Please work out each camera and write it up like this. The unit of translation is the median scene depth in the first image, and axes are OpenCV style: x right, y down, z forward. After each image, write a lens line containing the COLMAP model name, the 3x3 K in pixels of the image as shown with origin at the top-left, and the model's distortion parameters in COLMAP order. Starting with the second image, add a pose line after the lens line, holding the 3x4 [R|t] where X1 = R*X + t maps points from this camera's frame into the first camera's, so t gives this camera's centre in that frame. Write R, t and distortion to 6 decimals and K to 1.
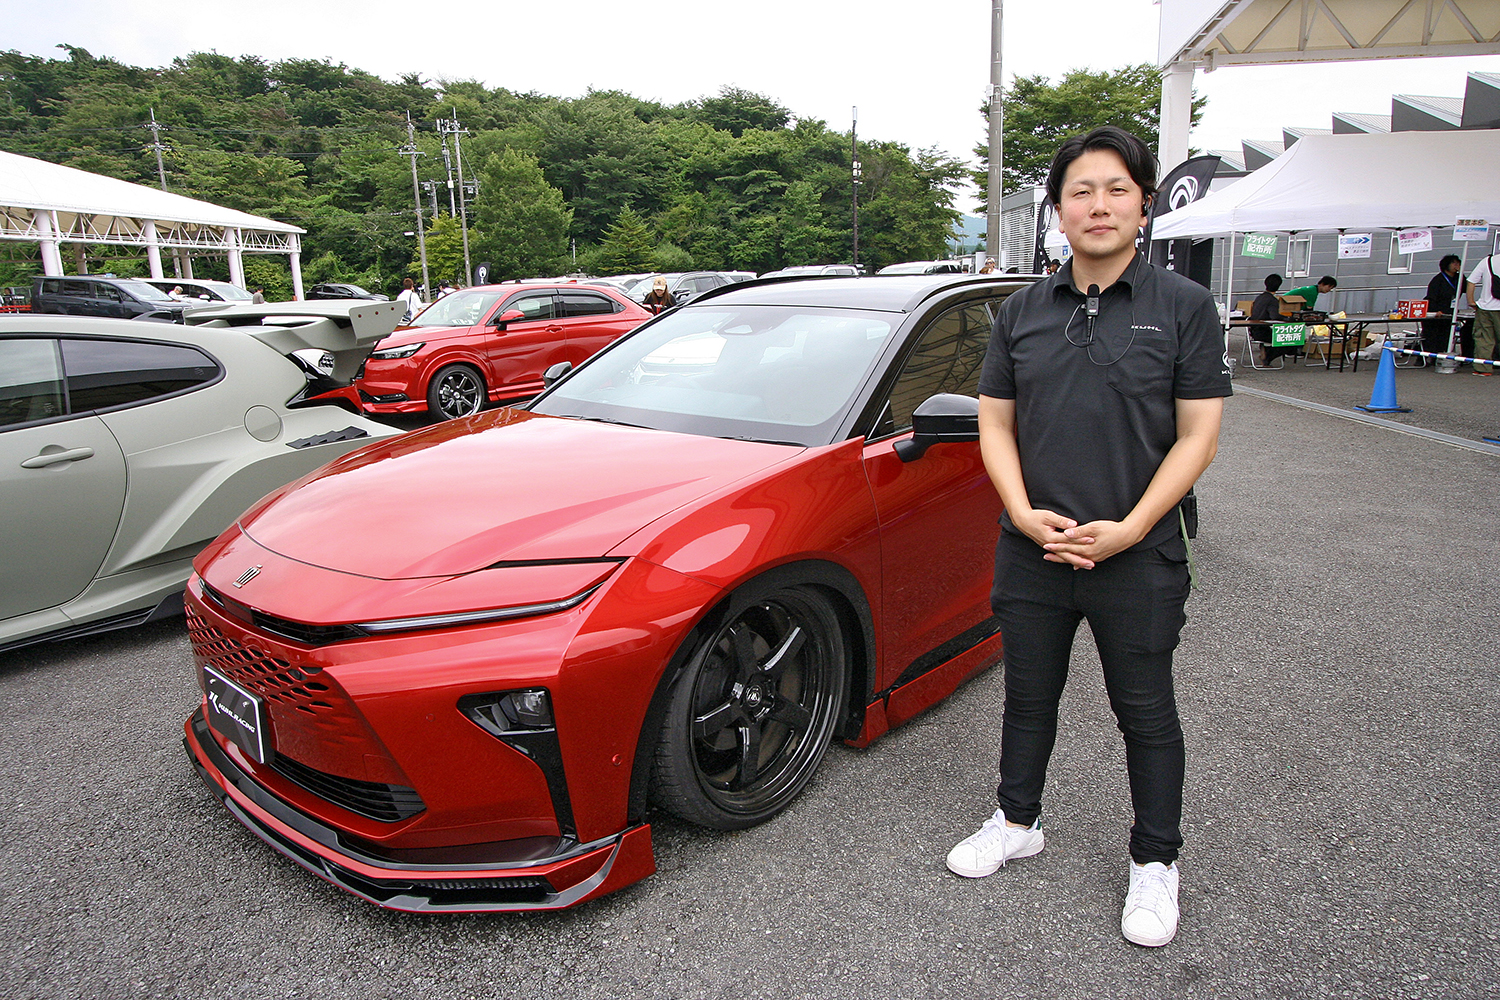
lens RADIAL K [[947.7, 0, 757.7], [0, 947.7, 492.0], [0, 0, 1]] dist [-0.003781, 0.002366]
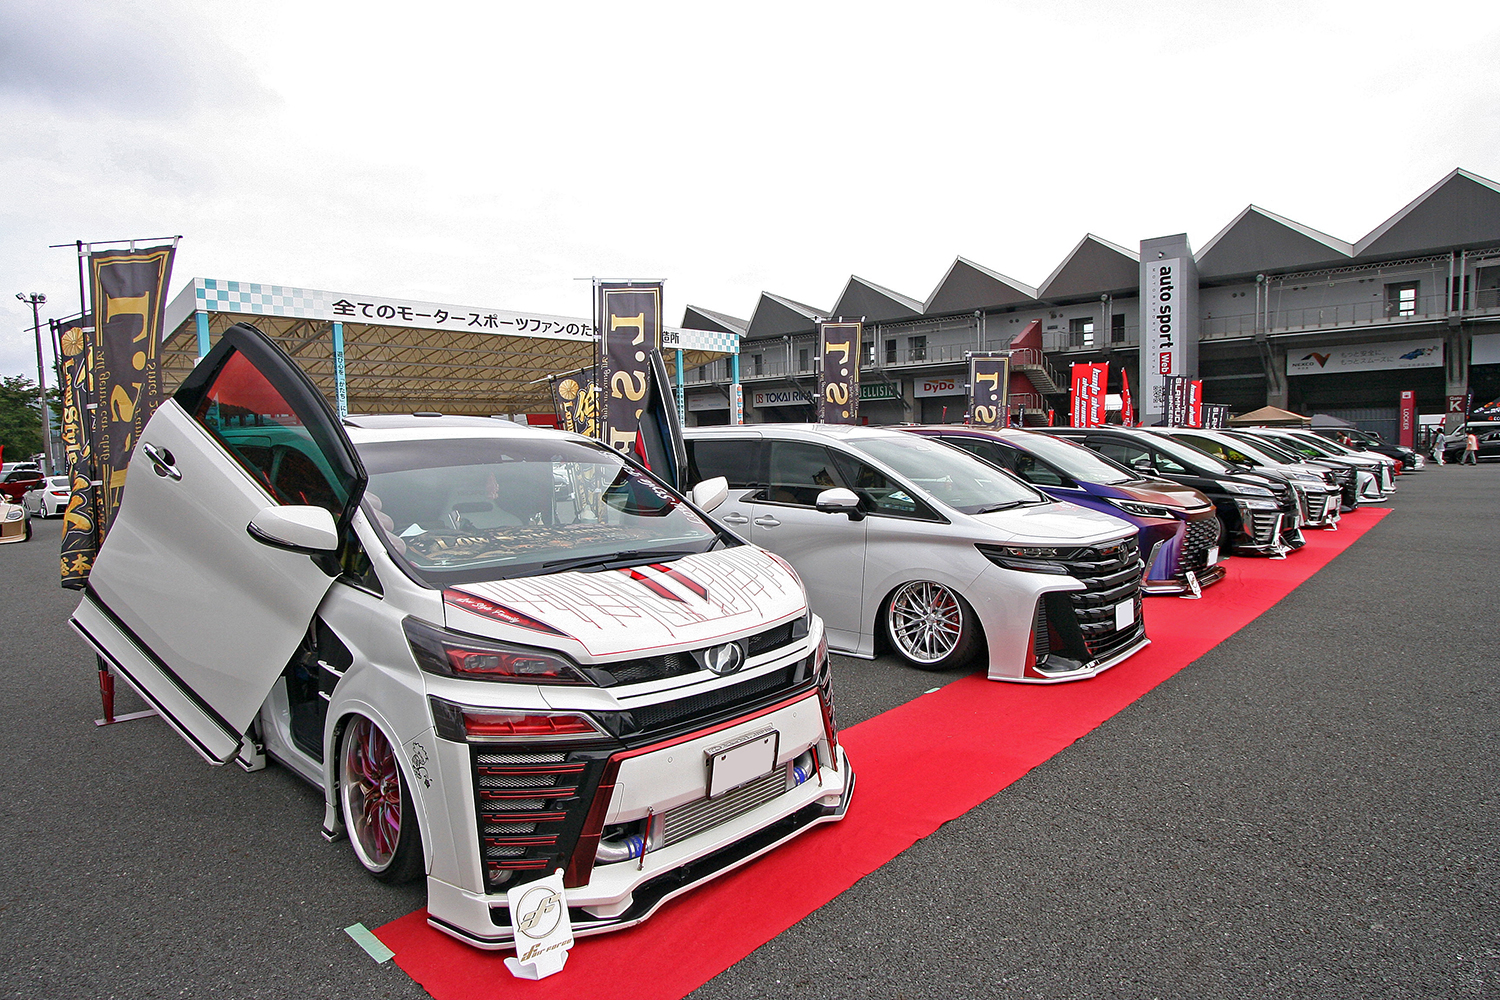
lens RADIAL K [[833.0, 0, 755.5], [0, 833.0, 504.1], [0, 0, 1]] dist [-0.046346, 0.024128]
pose [[0.626122, -0.047881, 0.778254, -0.082770], [0.180989, 0.979776, -0.085330, 0.124975], [-0.758429, 0.194282, 0.622126, -0.560002]]
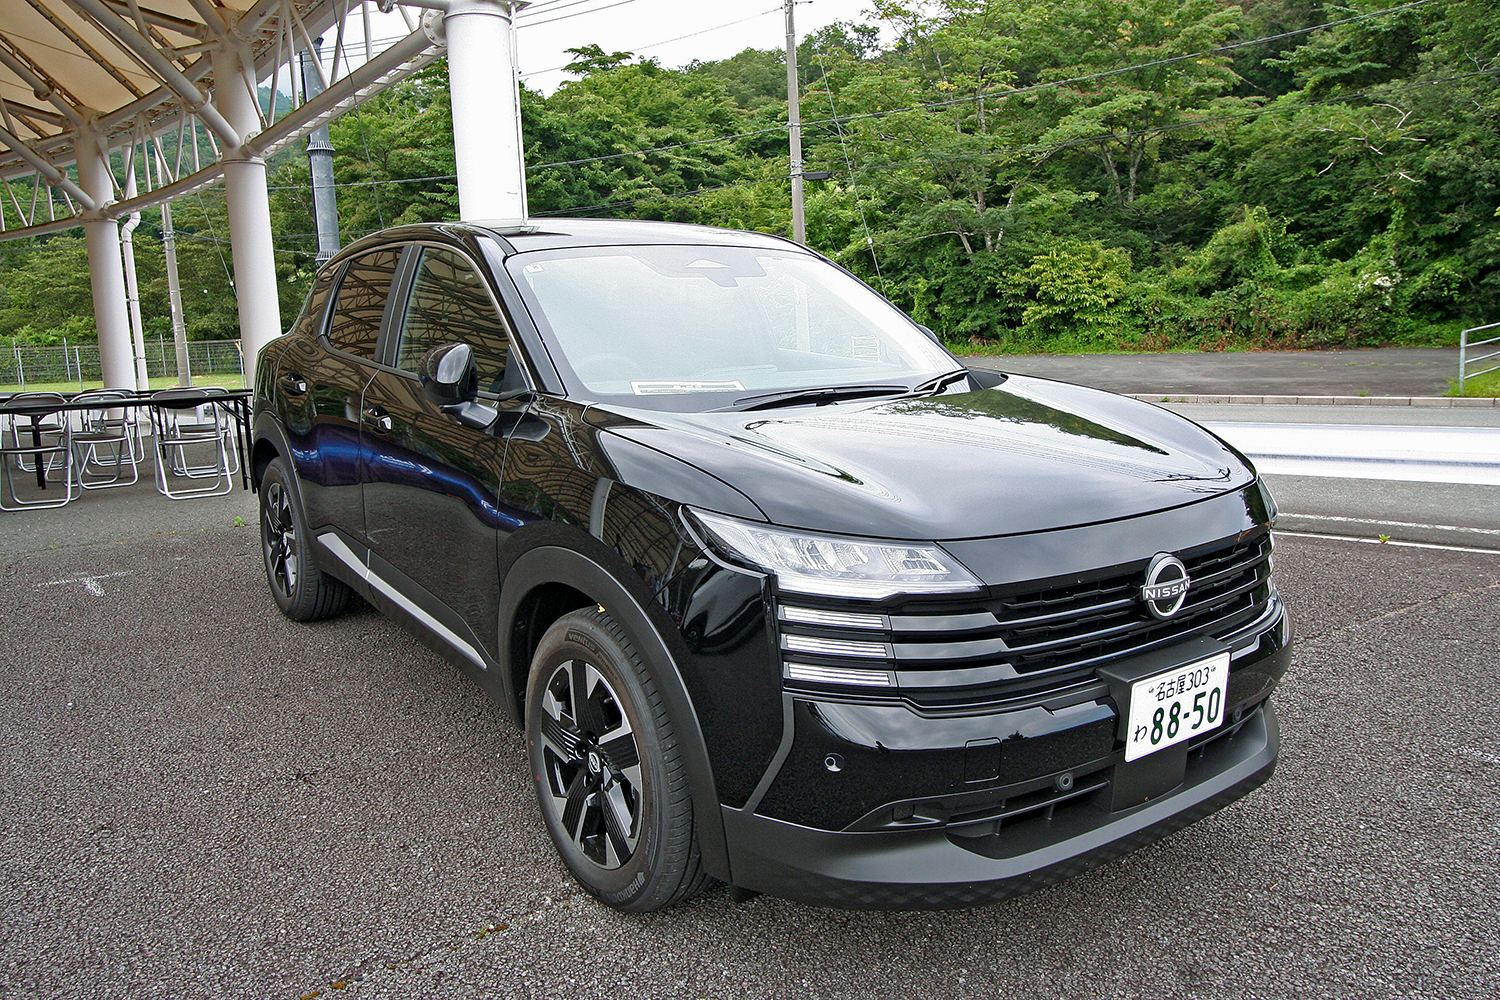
lens RADIAL K [[1163.1, 0, 748.4], [0, 1163.1, 502.1], [0, 0, 1]] dist [-0.004577, 0.014322]
pose [[0.626077, 0.108271, -0.772208, -0.210320], [-0.144721, 0.989242, 0.021367, -0.119132], [0.766214, 0.098378, 0.635010, 0.557435]]
